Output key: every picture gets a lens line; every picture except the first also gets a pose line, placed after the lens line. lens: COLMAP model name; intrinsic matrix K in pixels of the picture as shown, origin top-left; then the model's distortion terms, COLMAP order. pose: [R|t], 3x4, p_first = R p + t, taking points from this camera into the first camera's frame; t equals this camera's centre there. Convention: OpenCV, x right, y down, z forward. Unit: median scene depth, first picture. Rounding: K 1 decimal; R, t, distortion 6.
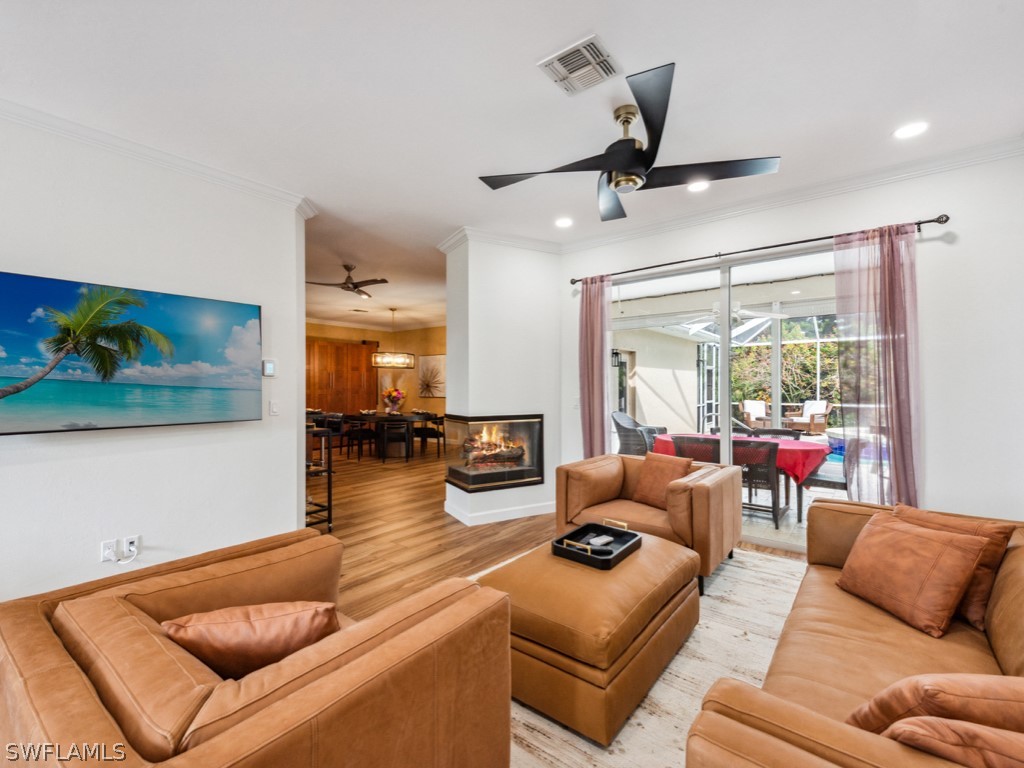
lens RADIAL K [[452.4, 0, 507.6], [0, 452.4, 386.2], [0, 0, 1]] dist [0.023522, -0.008757]
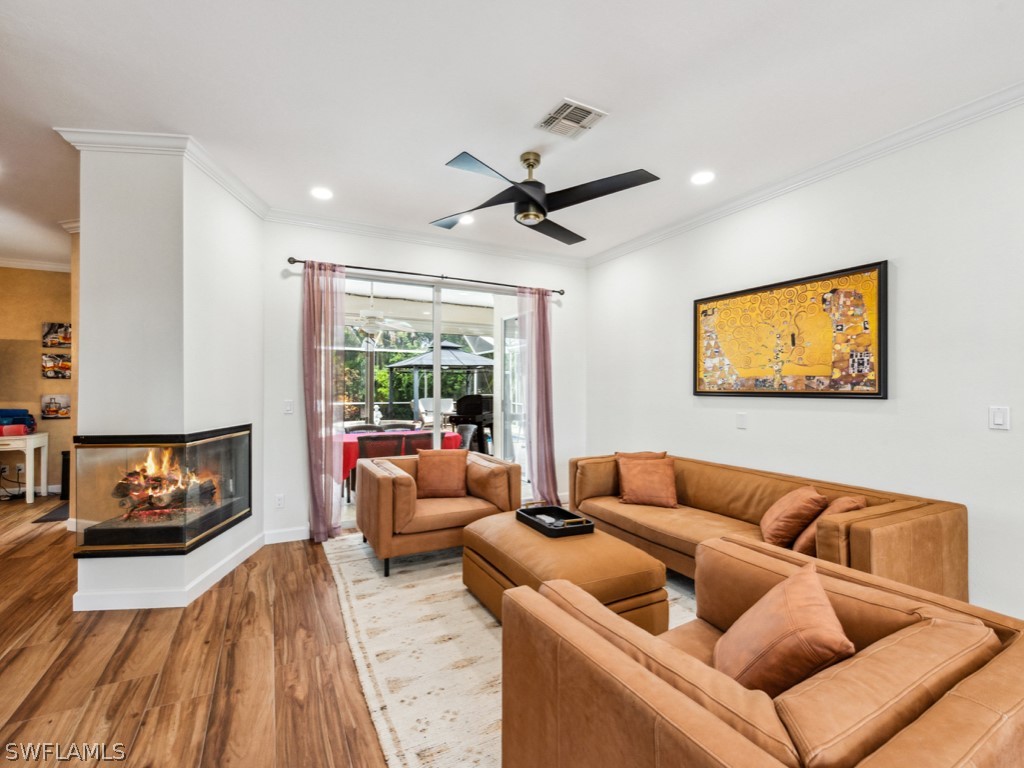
lens RADIAL K [[474.3, 0, 467.1], [0, 474.3, 384.9], [0, 0, 1]] dist [-0.036475, -0.000086]
pose [[0.394914, 0.004680, 0.918706, -0.553428], [0.000256, 0.999986, -0.005204, 0.000630], [-0.918718, 0.002290, 0.394907, 0.394052]]
